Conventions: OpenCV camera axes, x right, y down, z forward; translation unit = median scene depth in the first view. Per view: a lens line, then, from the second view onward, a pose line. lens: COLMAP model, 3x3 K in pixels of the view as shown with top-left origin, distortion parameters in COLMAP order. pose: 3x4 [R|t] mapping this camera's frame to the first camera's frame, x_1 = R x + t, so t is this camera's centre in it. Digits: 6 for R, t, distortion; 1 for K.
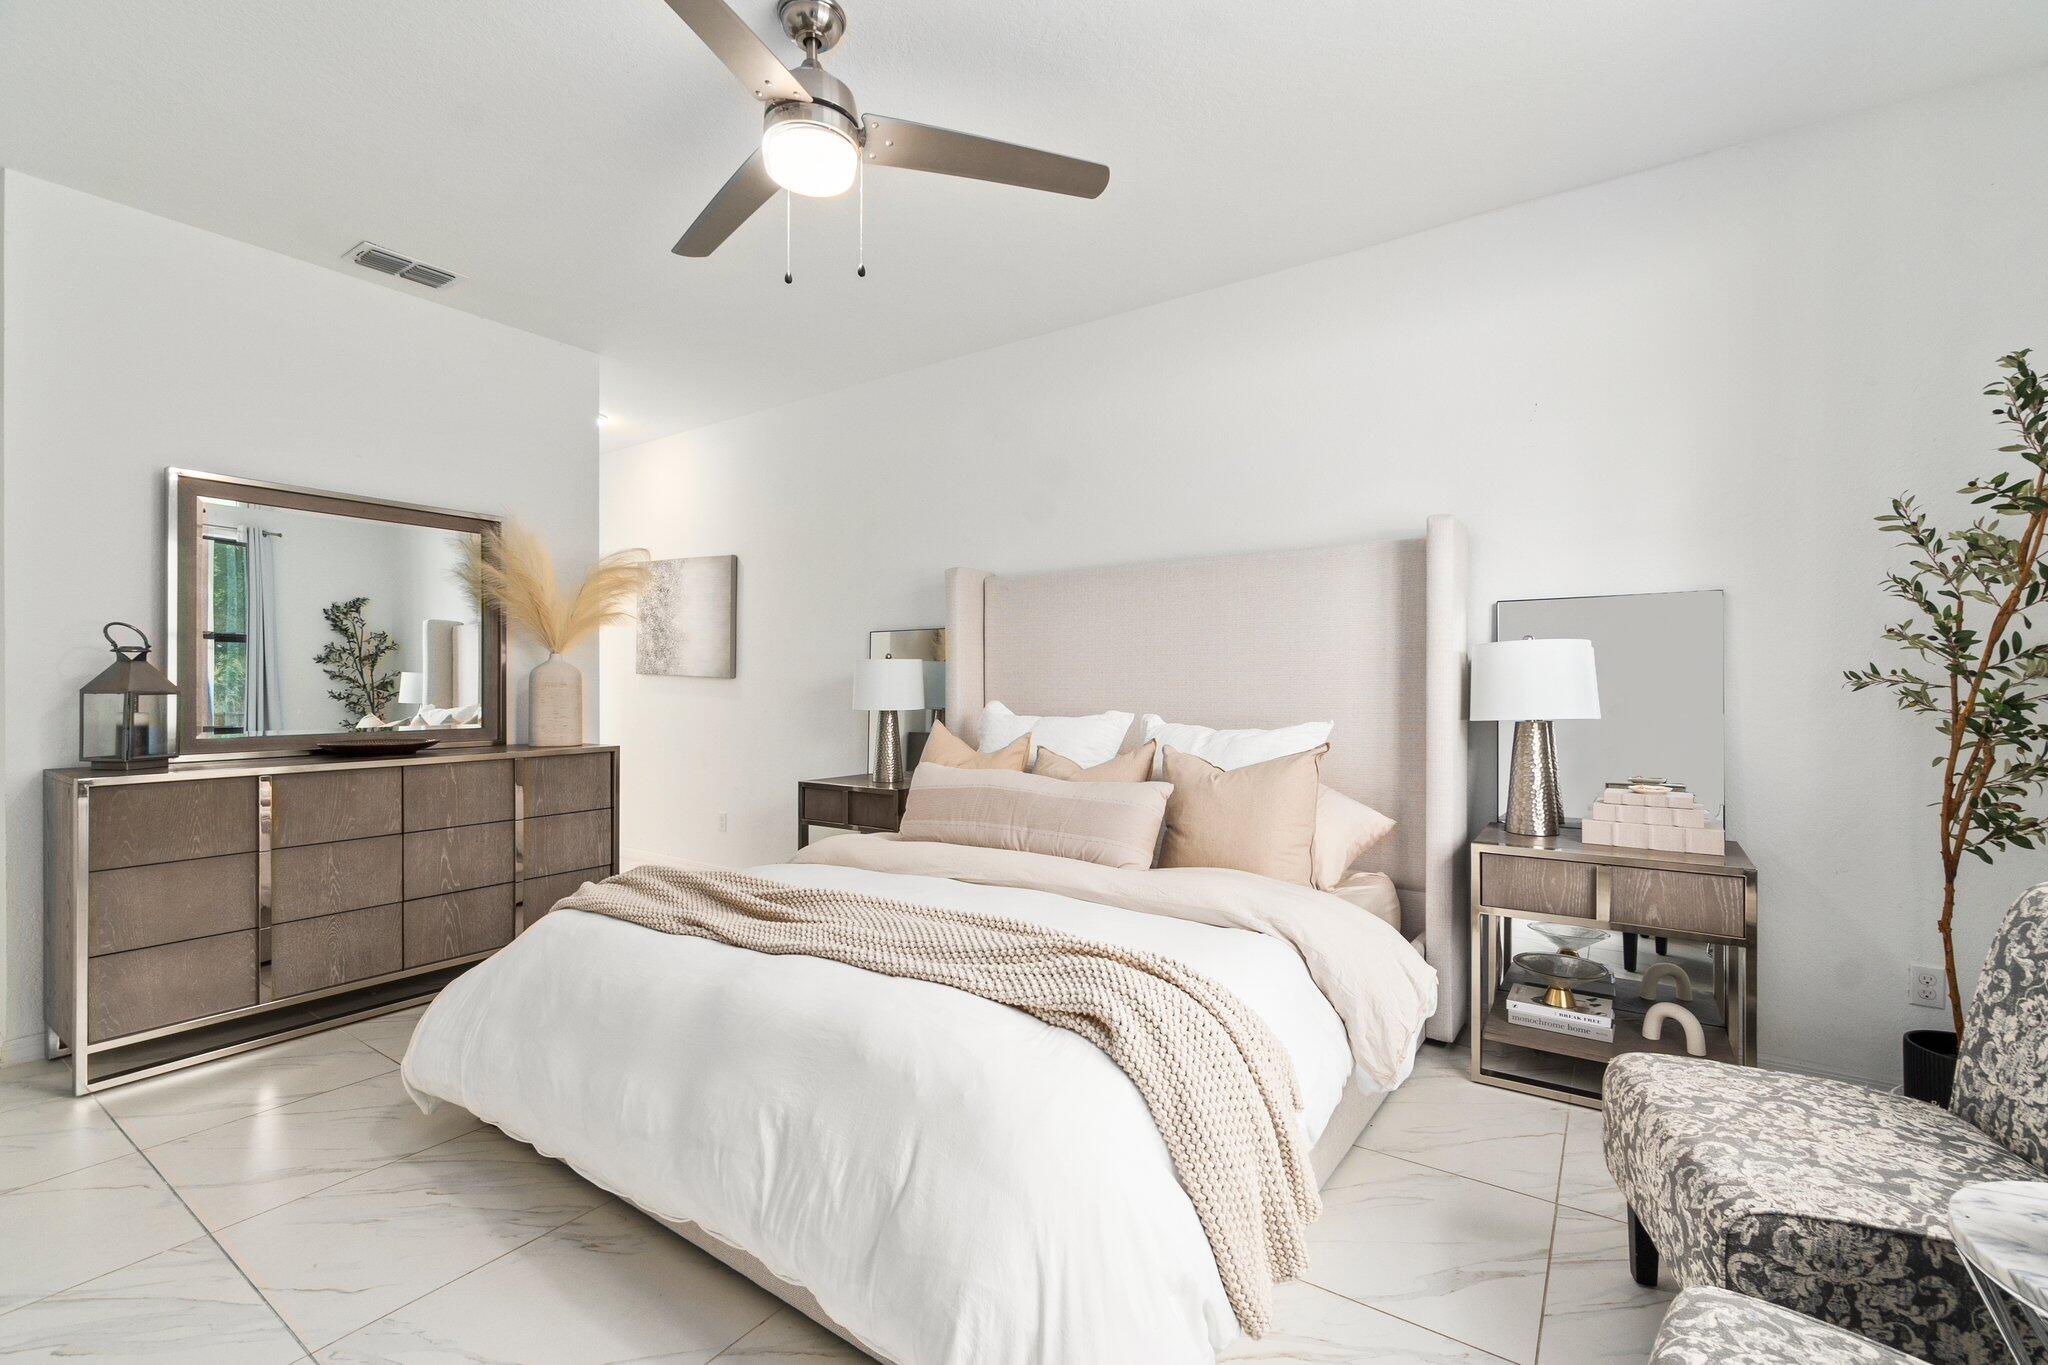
lens RADIAL K [[879.2, 0, 1019.0], [0, 879.2, 687.2], [0, 0, 1]] dist [-0.005988, 0.000646]
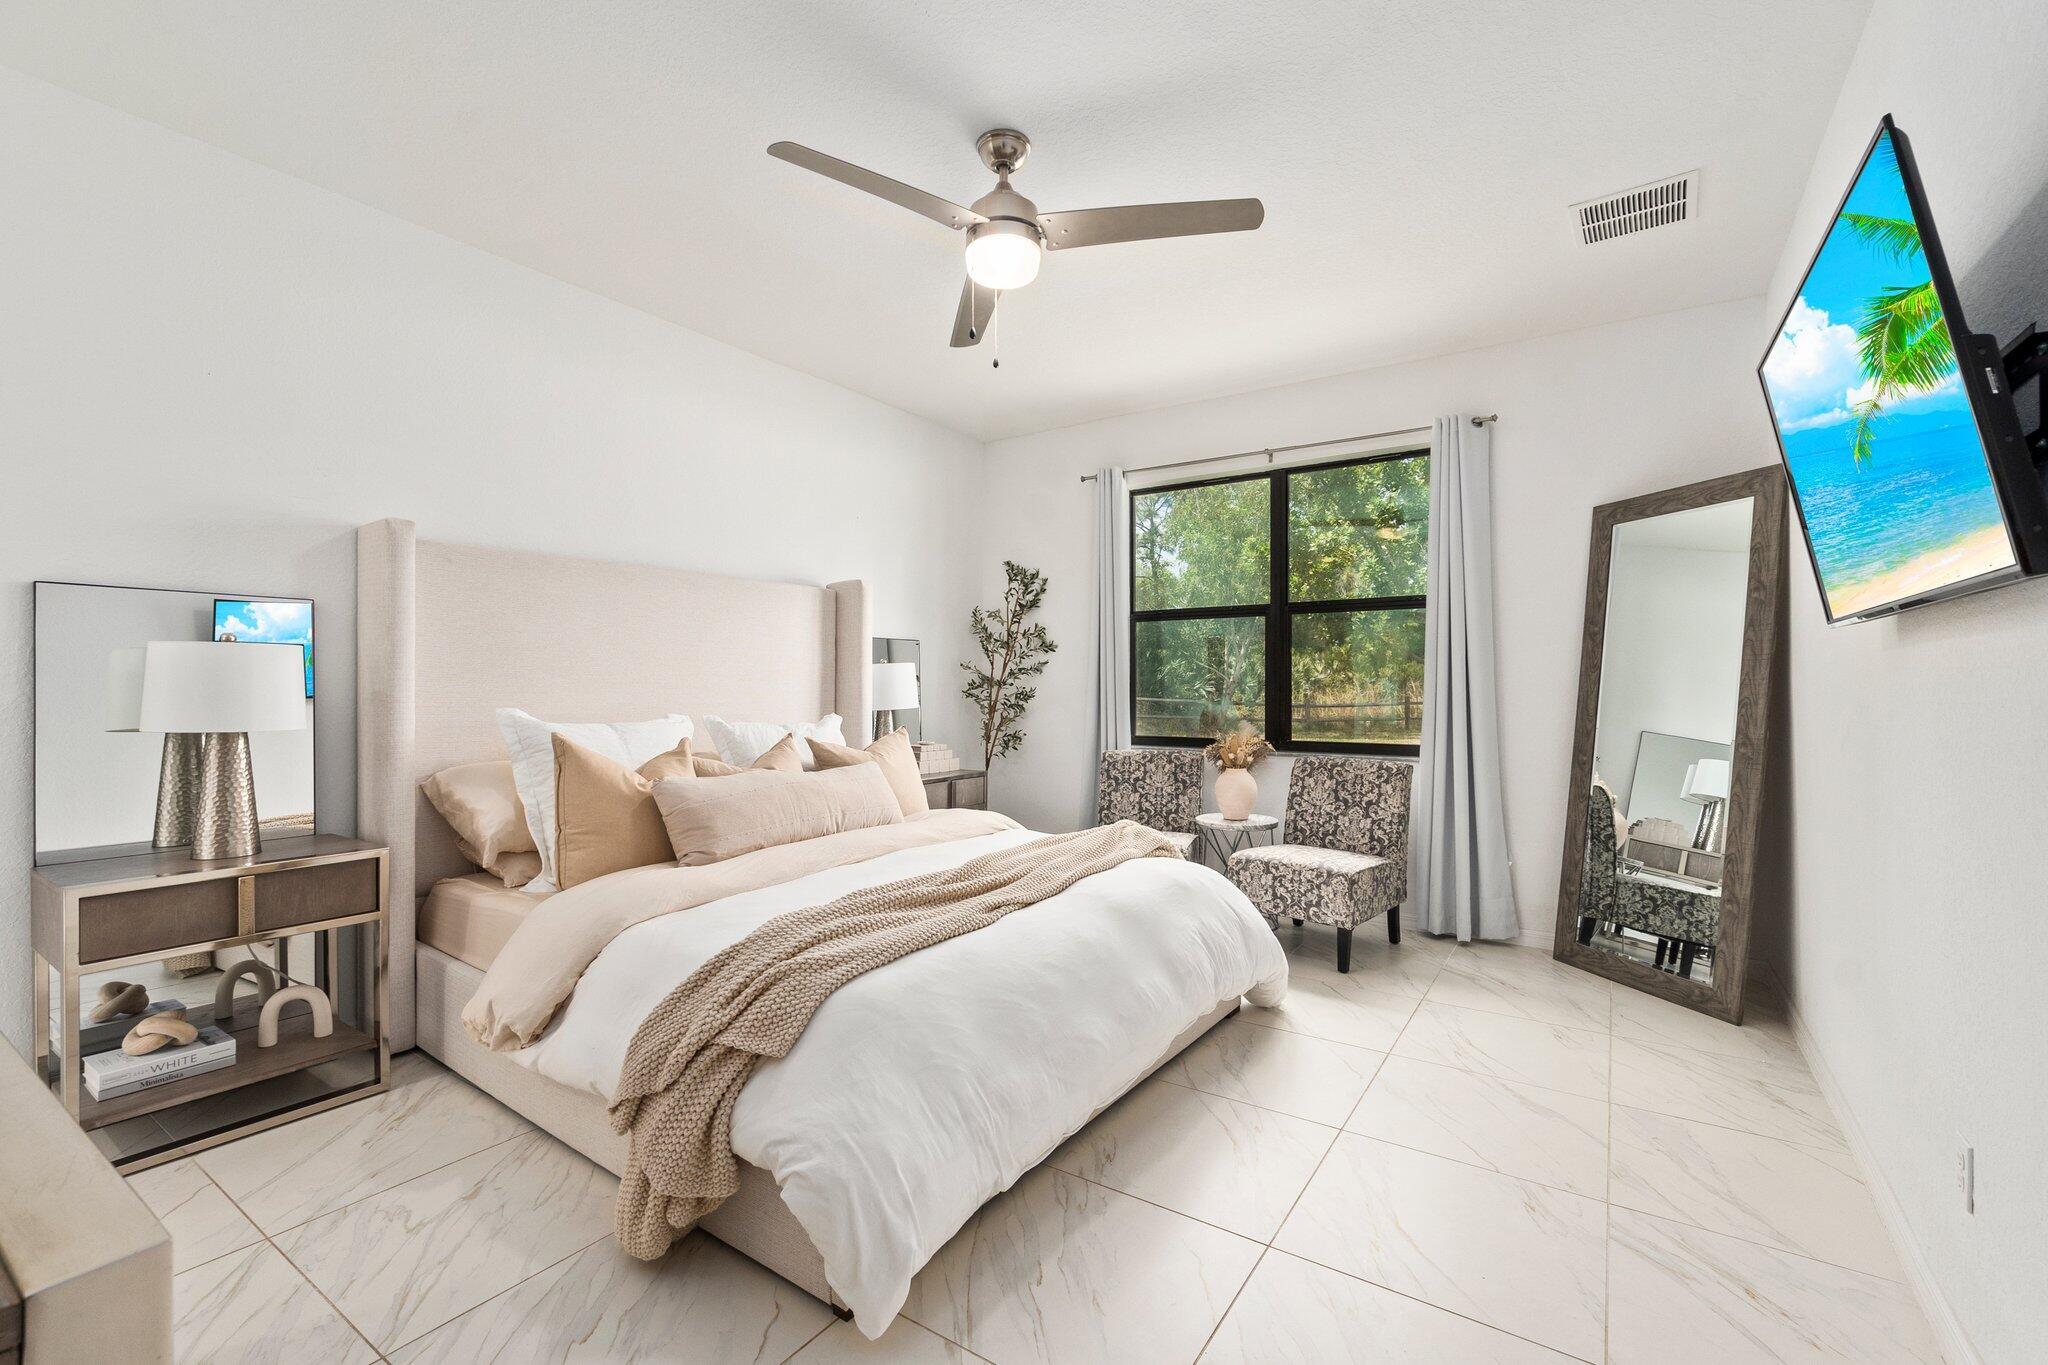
lens RADIAL K [[879.2, 0, 1019.0], [0, 879.2, 687.2], [0, 0, 1]] dist [-0.005988, 0.000646]
pose [[0.000922, 0.000266, 1.000000, -1.381837], [0.005836, 0.999983, -0.000271, -0.003638], [-0.999983, 0.005836, 0.000921, 0.915438]]
